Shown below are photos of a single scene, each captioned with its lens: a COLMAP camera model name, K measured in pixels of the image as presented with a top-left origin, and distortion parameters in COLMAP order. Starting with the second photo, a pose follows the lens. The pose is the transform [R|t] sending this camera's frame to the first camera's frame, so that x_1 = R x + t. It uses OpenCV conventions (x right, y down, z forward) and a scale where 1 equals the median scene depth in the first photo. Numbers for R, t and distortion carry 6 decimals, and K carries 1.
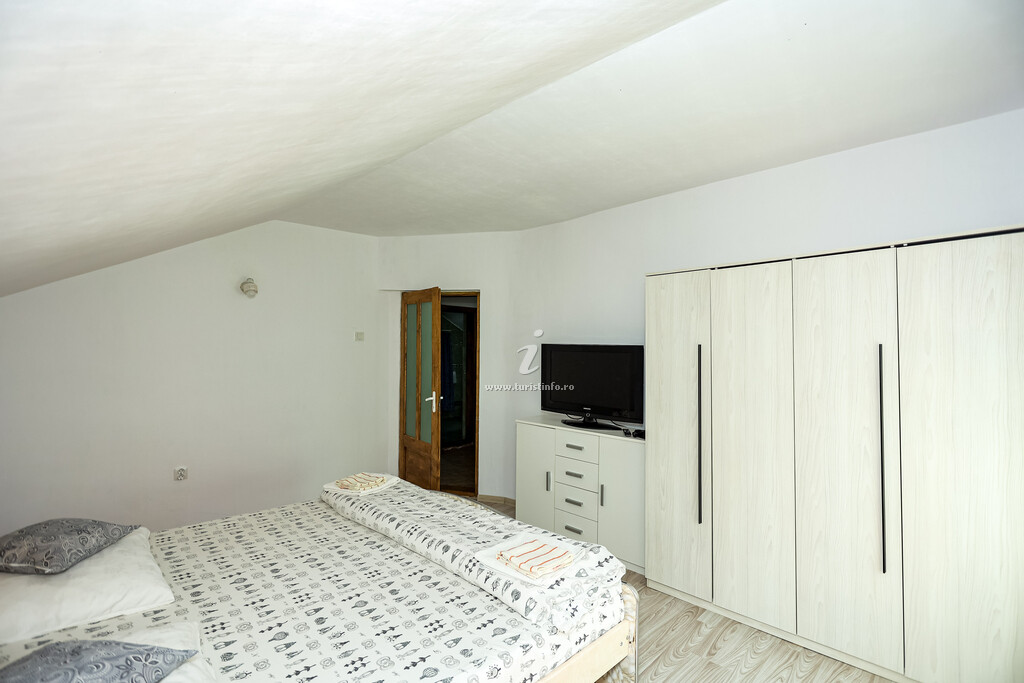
lens RADIAL K [[482.2, 0, 508.8], [0, 482.2, 337.5], [0, 0, 1]] dist [-0.004213, -0.000016]
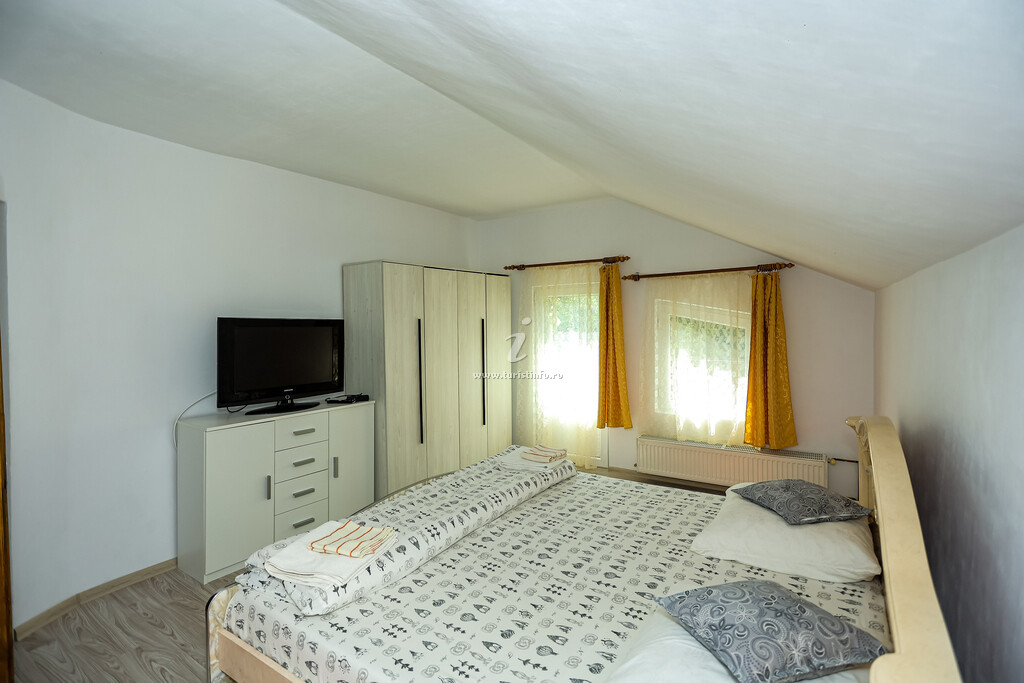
lens RADIAL K [[482.2, 0, 515.2], [0, 482.2, 323.6], [0, 0, 1]] dist [-0.004213, -0.000016]
pose [[-0.206277, -0.011956, 0.978421, -1.039659], [-0.019840, 0.999771, 0.008034, 0.011234], [-0.978292, -0.017755, -0.206467, 1.007330]]
